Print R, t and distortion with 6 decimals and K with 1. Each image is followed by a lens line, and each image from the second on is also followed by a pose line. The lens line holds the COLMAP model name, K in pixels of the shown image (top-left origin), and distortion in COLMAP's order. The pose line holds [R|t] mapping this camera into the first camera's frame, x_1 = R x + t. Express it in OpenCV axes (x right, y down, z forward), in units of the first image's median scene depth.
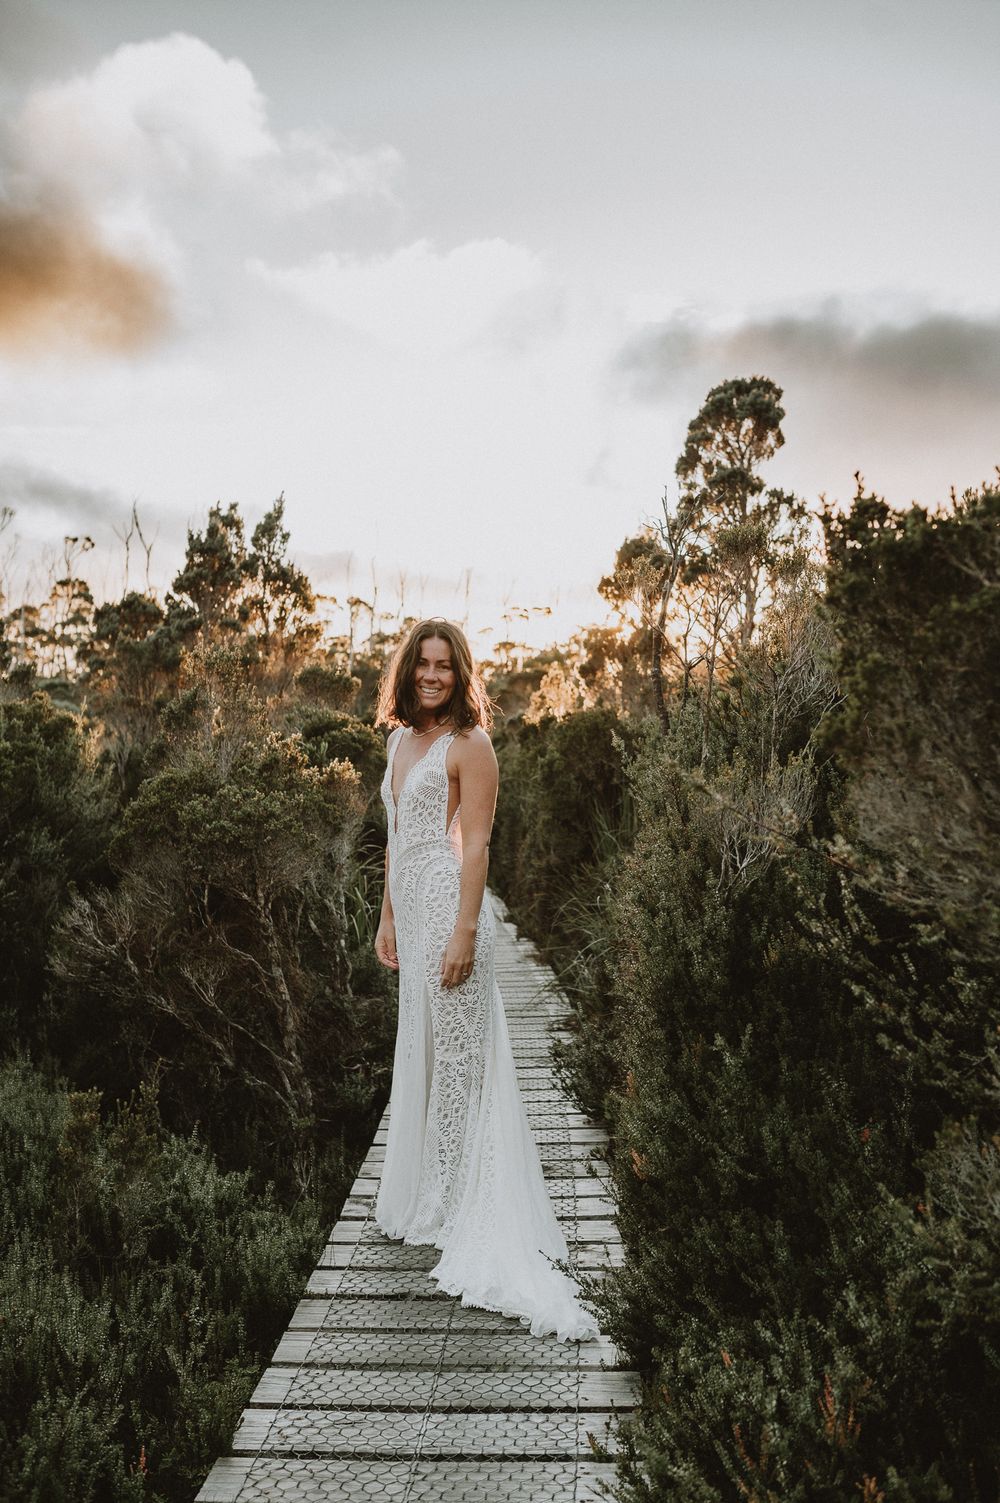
lens RADIAL K [[1515.1, 0, 500.0], [0, 1515.1, 751.5], [0, 0, 1]] dist [-0.063104, 0.004201]
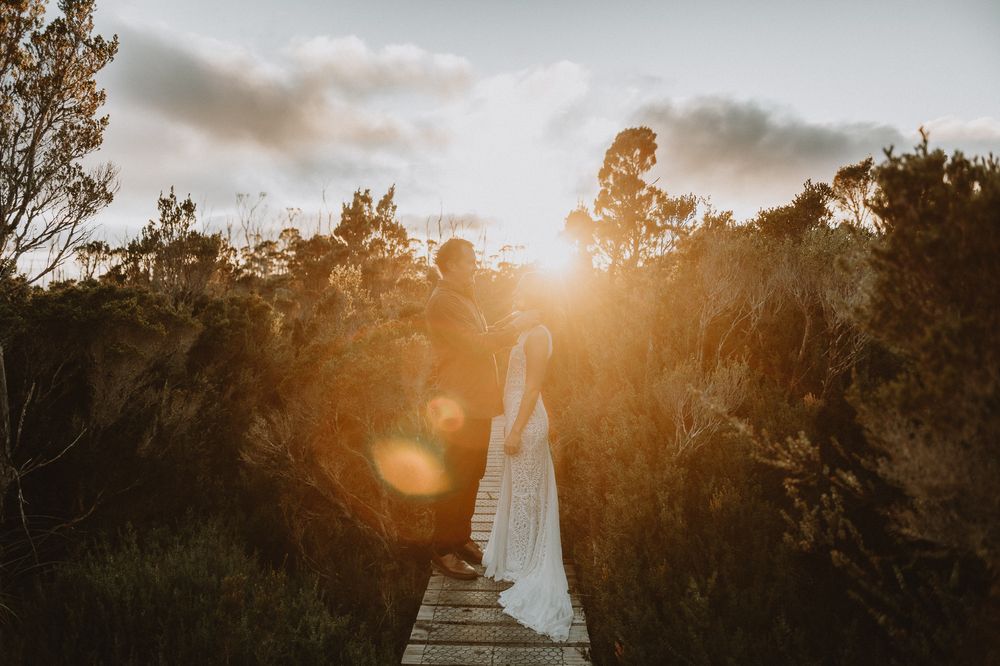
lens RADIAL K [[690.5, 0, 500.2], [0, 690.5, 316.7], [0, 0, 1]] dist [-0.002723, -0.070823]
pose [[0.999859, 0.016300, 0.004006, -0.009095], [-0.016334, 0.999828, 0.008736, -0.014266], [-0.003863, -0.008800, 0.999954, 0.129701]]
